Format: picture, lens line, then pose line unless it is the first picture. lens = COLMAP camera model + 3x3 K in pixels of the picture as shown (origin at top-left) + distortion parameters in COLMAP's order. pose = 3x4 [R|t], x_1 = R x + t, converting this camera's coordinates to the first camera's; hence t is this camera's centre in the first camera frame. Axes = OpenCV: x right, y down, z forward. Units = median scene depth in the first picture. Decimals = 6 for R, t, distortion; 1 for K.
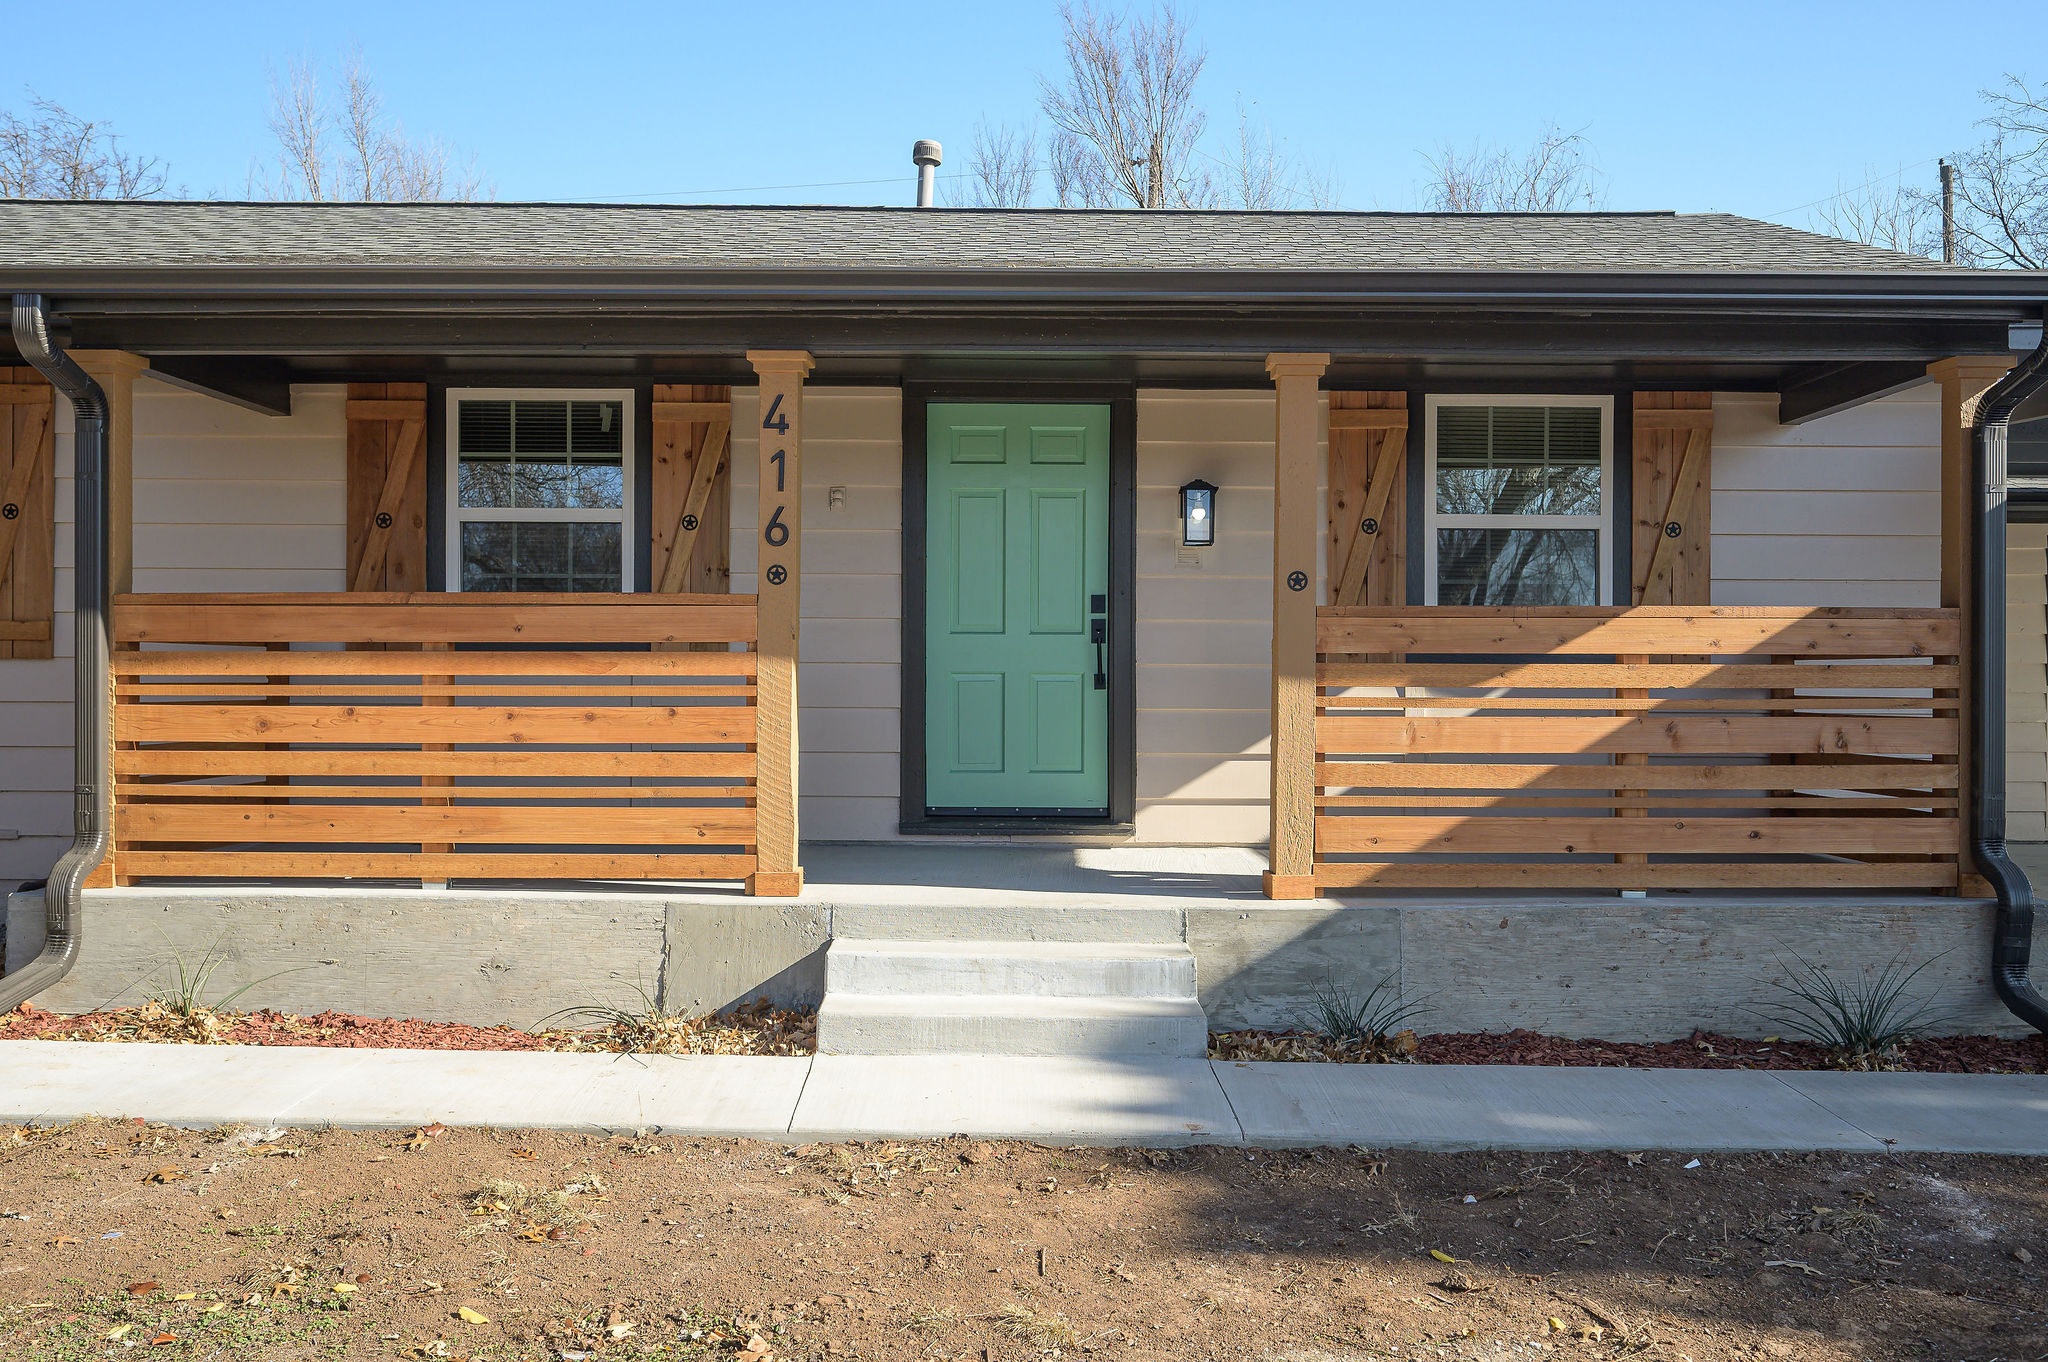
lens RADIAL K [[1776.8, 0, 1025.6], [0, 1776.8, 673.0], [0, 0, 1]] dist [-0.005152, 0.000819]
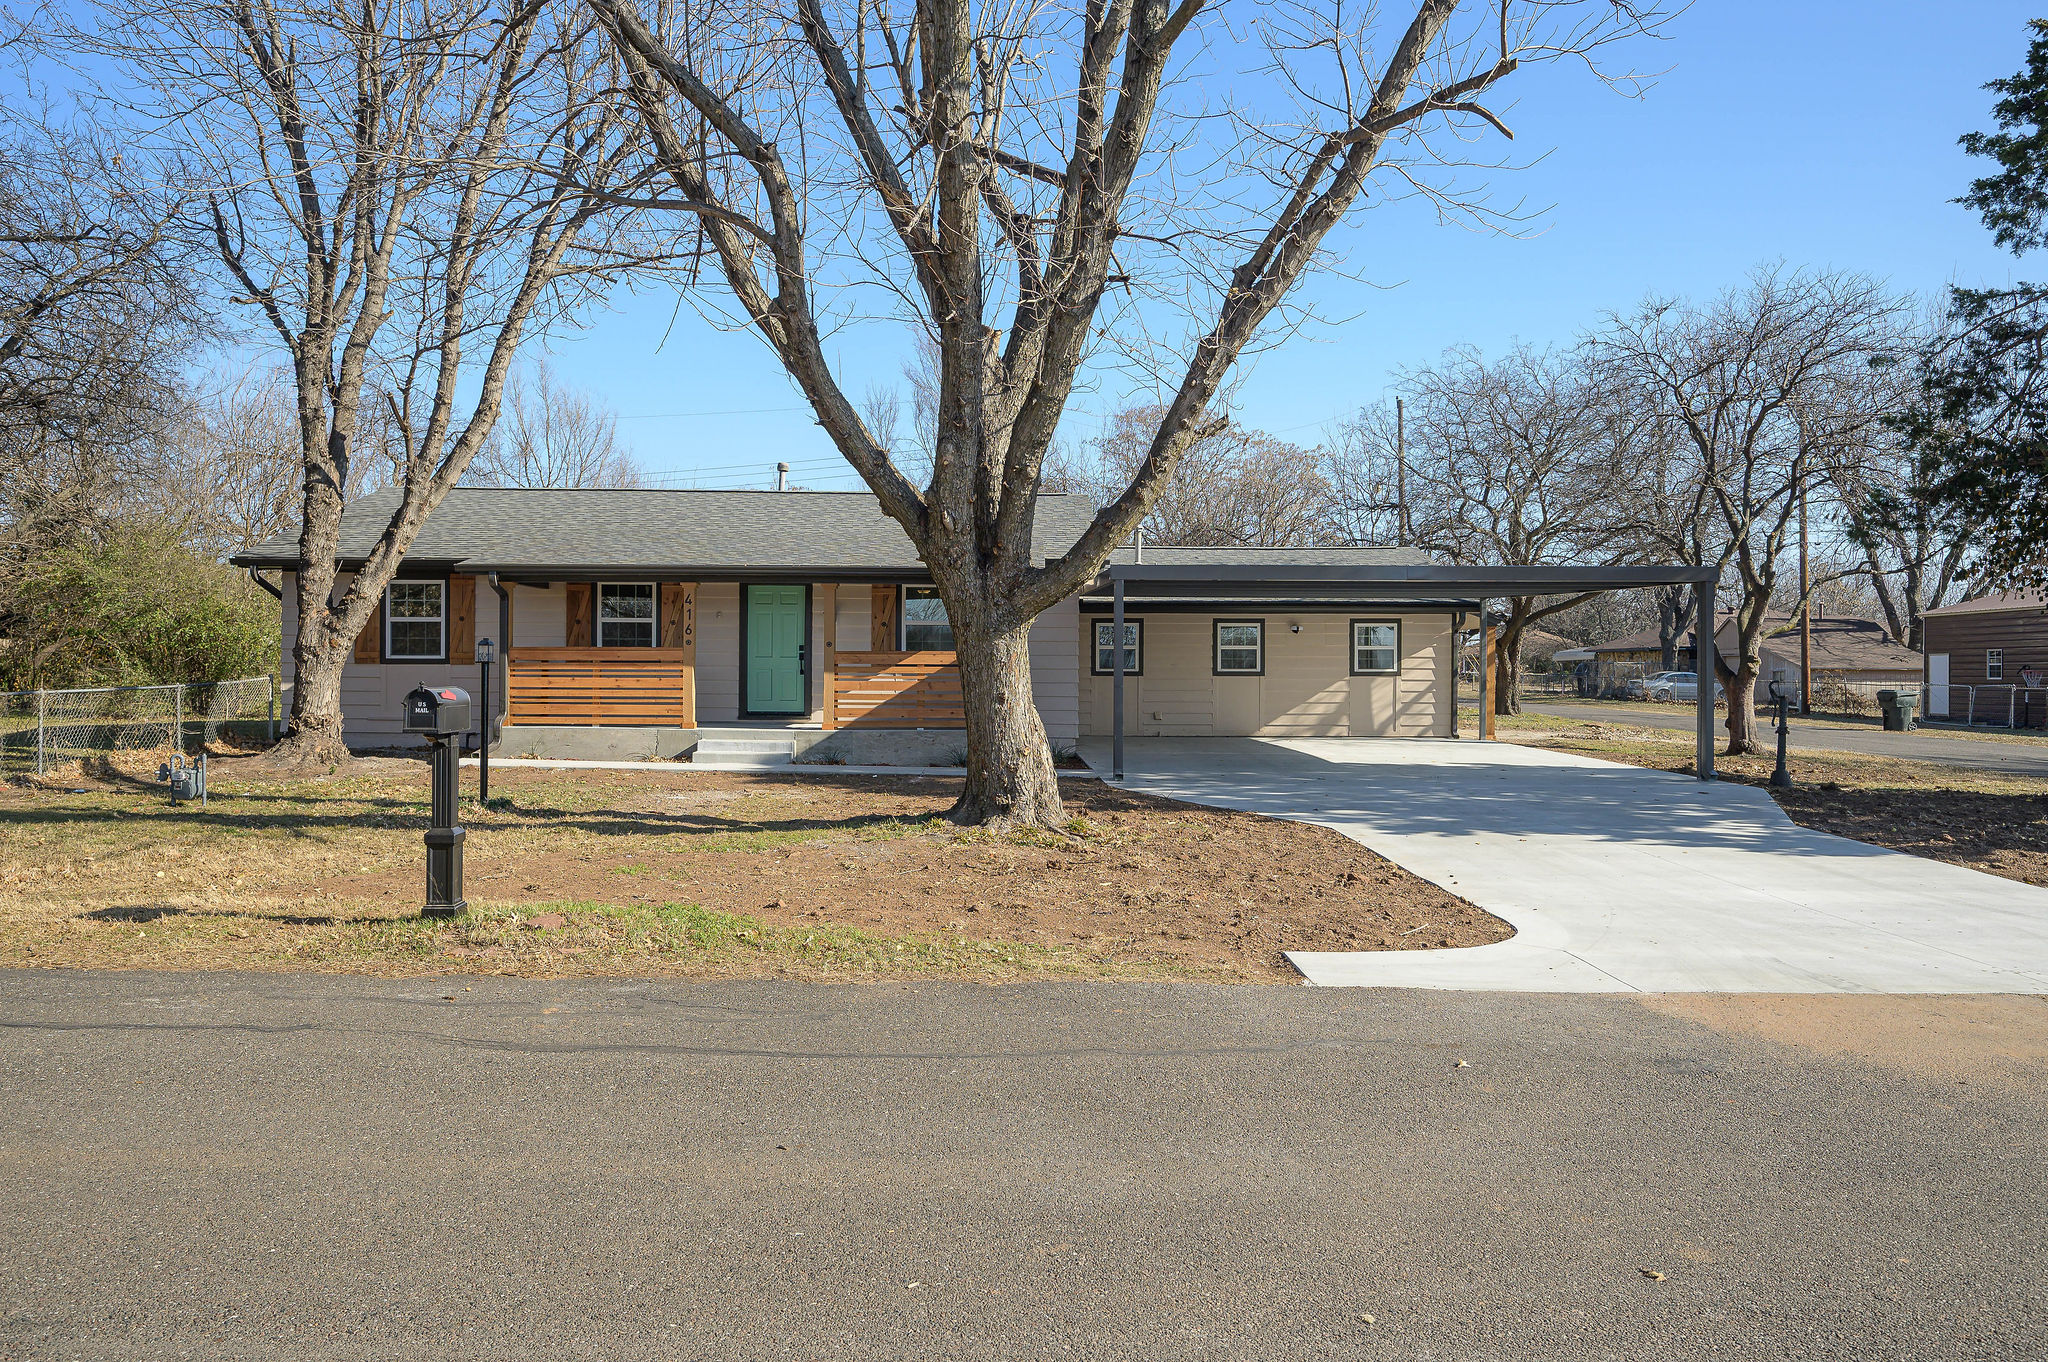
lens RADIAL K [[1304.0, 0, 1016.3], [0, 1304.0, 684.1], [0, 0, 1]] dist [-0.000585, 0.002391]
pose [[0.999977, 0.001863, 0.006497, 0.489666], [-0.001889, 0.999991, 0.003898, 0.018333], [-0.006489, -0.003910, 0.999971, -1.605242]]
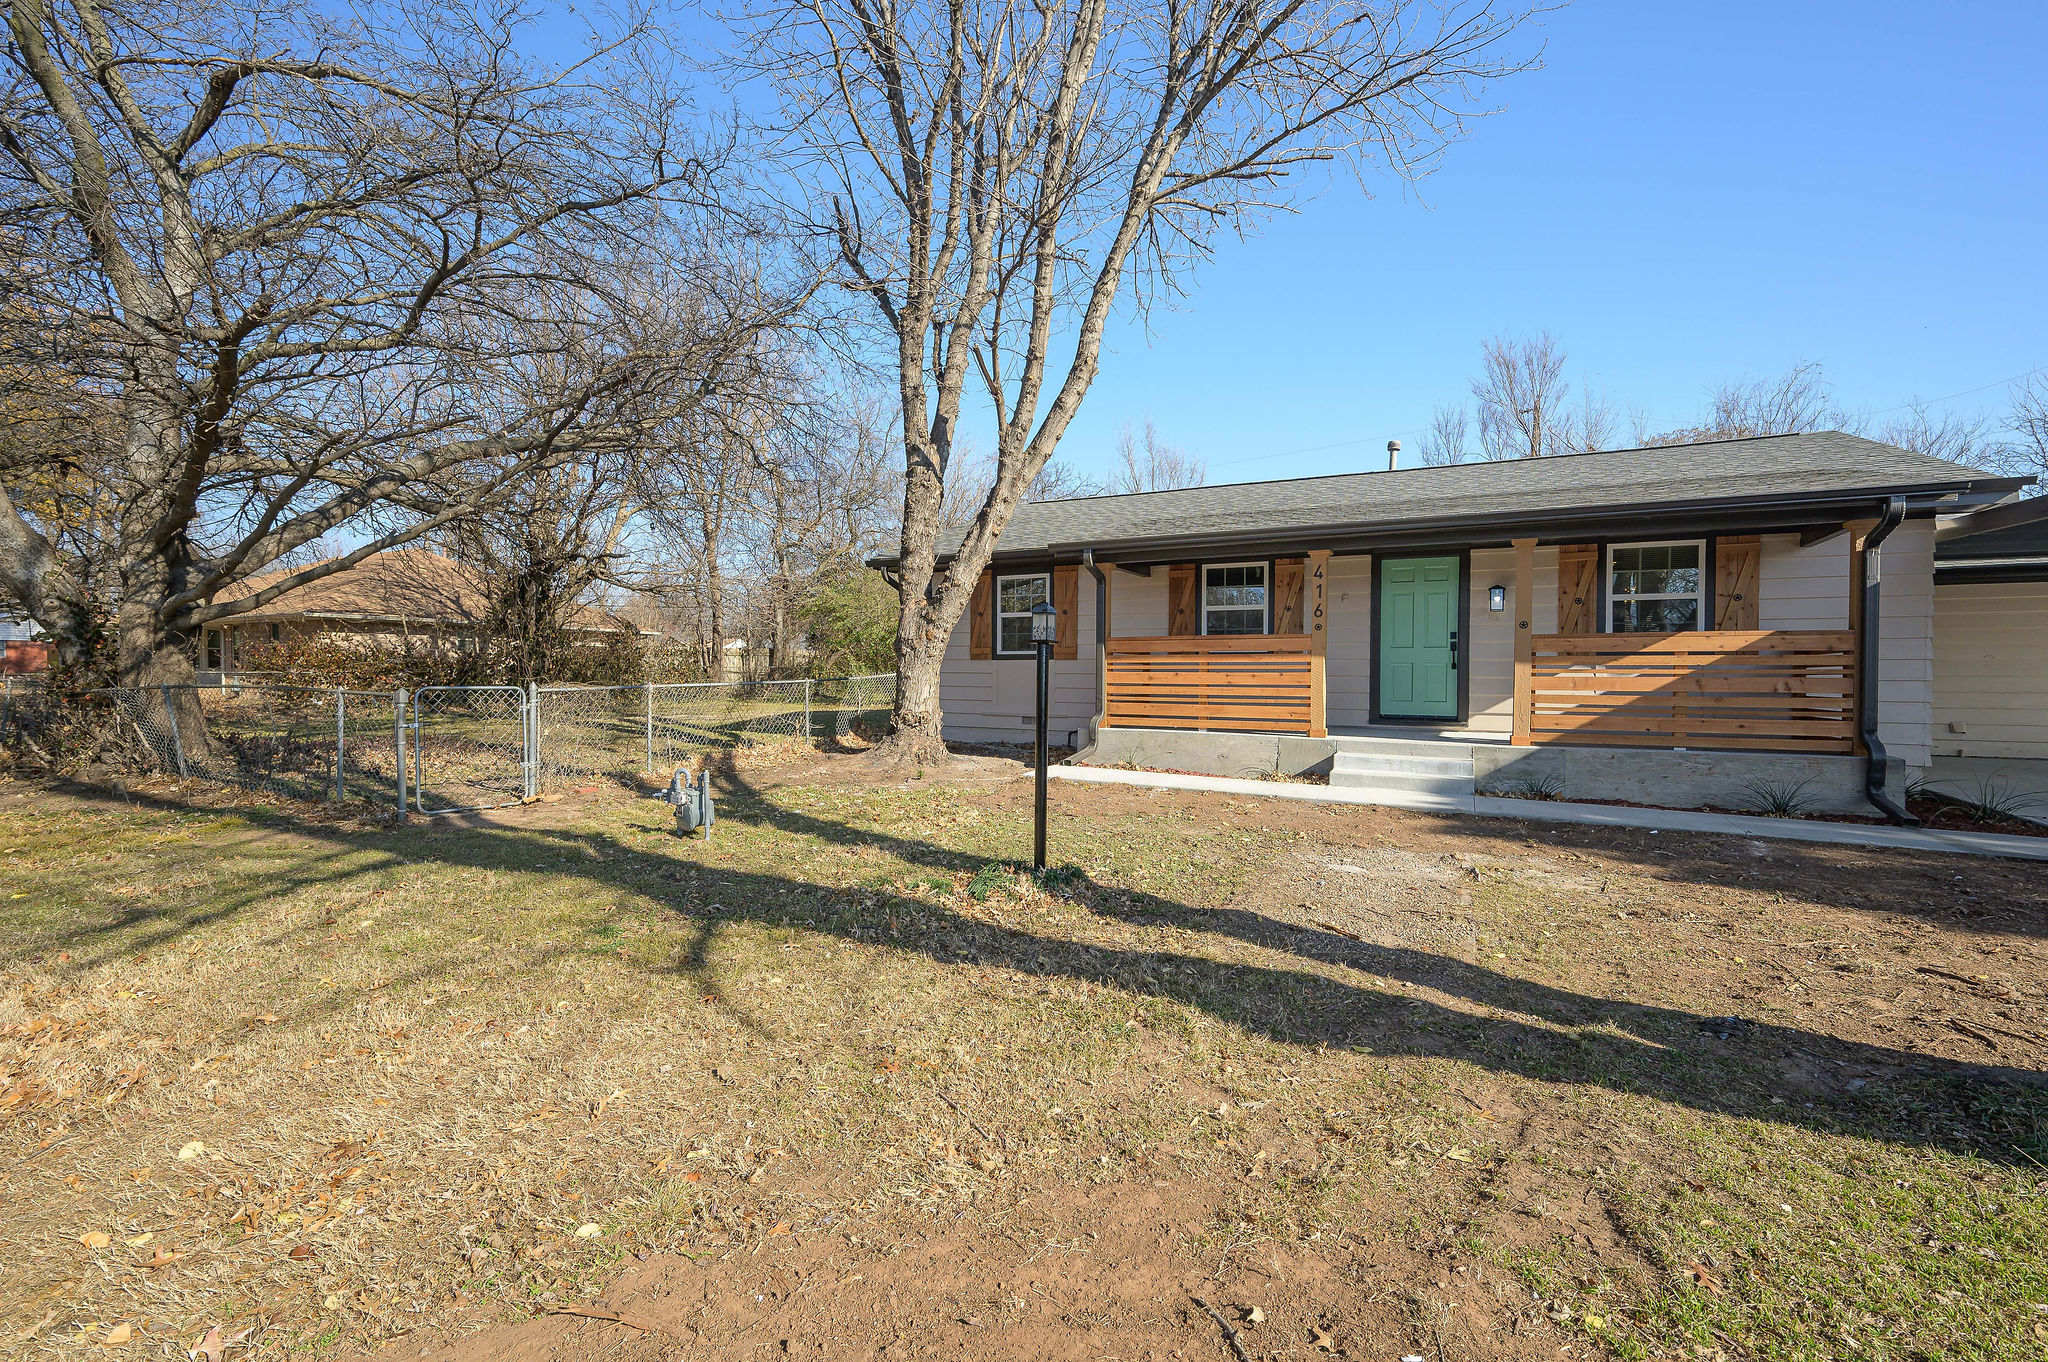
lens RADIAL K [[870.6, 0, 1030.6], [0, 870.6, 682.4], [0, 0, 1]] dist [-0.008485, -0.000155]
pose [[0.886718, 0.005836, -0.462274, 0.093508], [-0.003219, 0.999974, 0.006449, 0.025701], [0.462300, -0.004230, 0.886714, -0.444028]]
